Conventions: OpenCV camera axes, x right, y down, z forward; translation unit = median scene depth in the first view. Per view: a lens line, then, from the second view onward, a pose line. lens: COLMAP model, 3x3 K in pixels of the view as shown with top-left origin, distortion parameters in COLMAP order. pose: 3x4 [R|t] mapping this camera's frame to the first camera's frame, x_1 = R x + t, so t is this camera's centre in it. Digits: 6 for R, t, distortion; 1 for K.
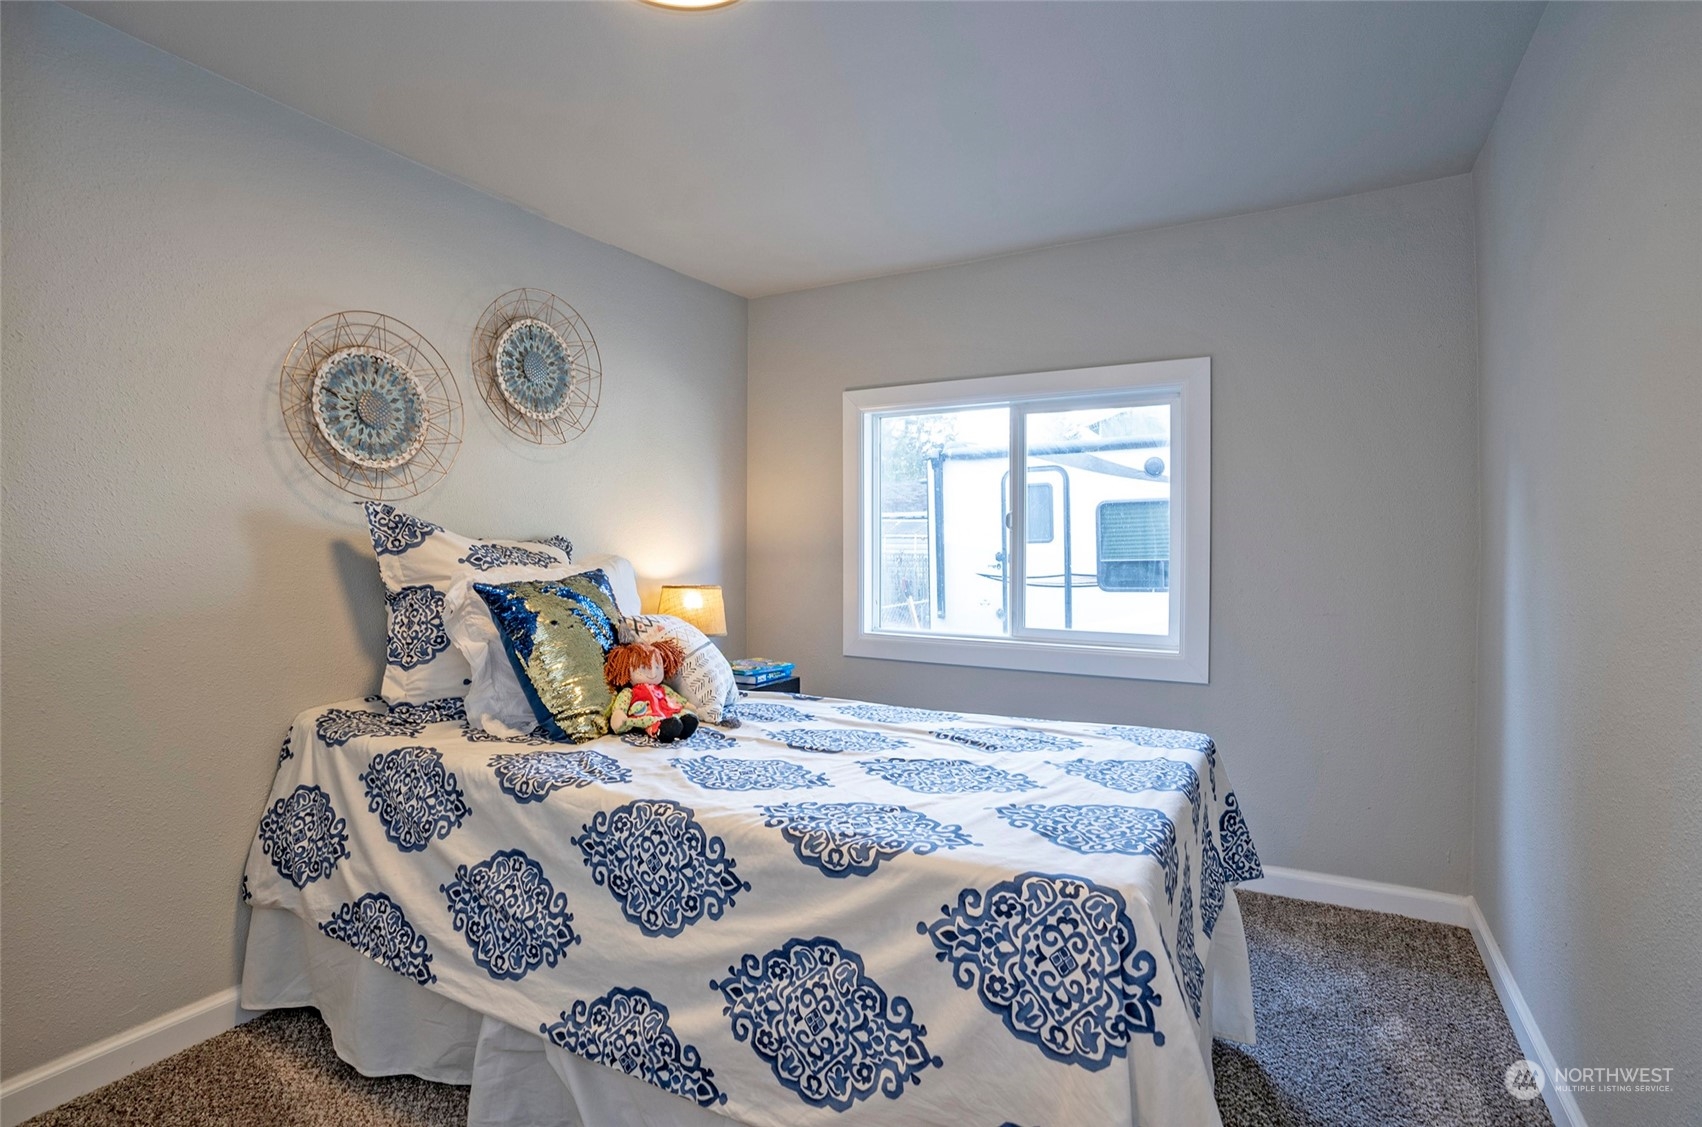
lens RADIAL K [[813.3, 0, 856.4], [0, 813.3, 568.8], [0, 0, 1]] dist [-0.069722, 0.031297]
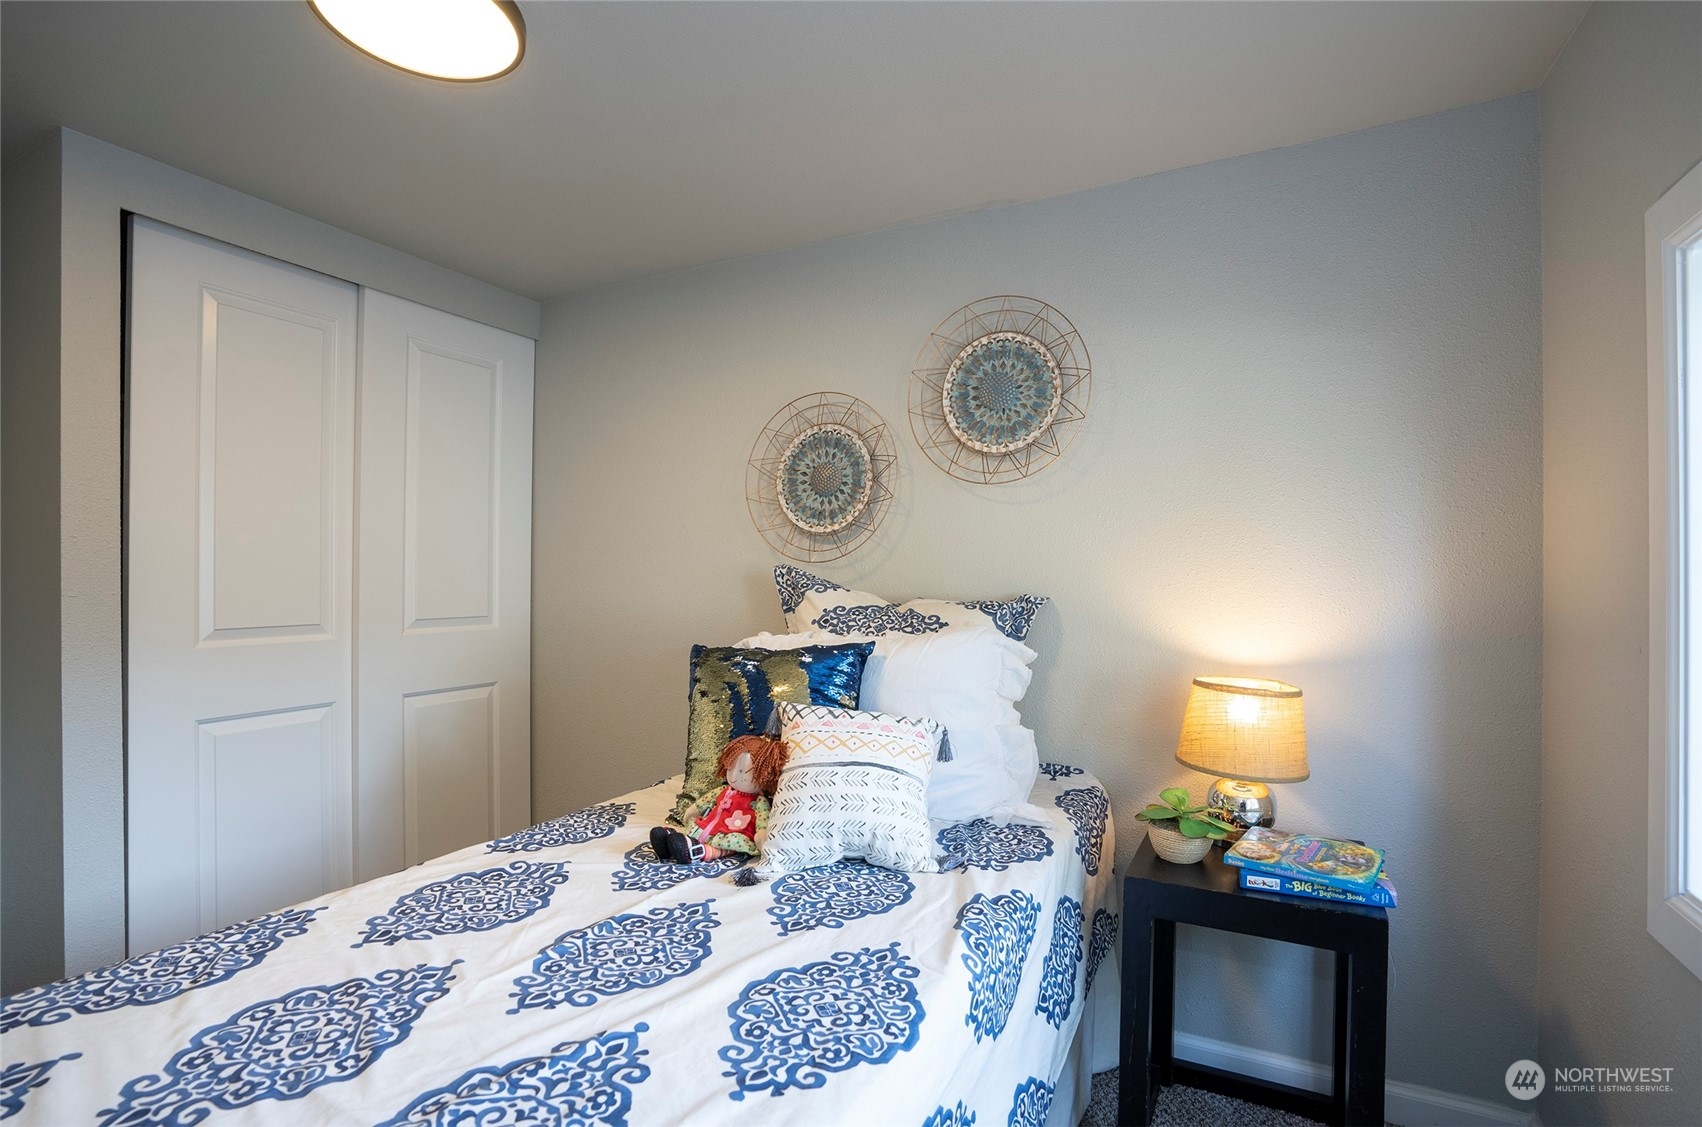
lens RADIAL K [[813.3, 0, 856.4], [0, 813.3, 568.8], [0, 0, 1]] dist [-0.069722, 0.031297]
pose [[0.041684, -0.013342, -0.999042, 0.507547], [-0.031689, 0.999390, -0.014669, -0.061540], [0.998628, 0.032270, 0.041236, 0.994640]]
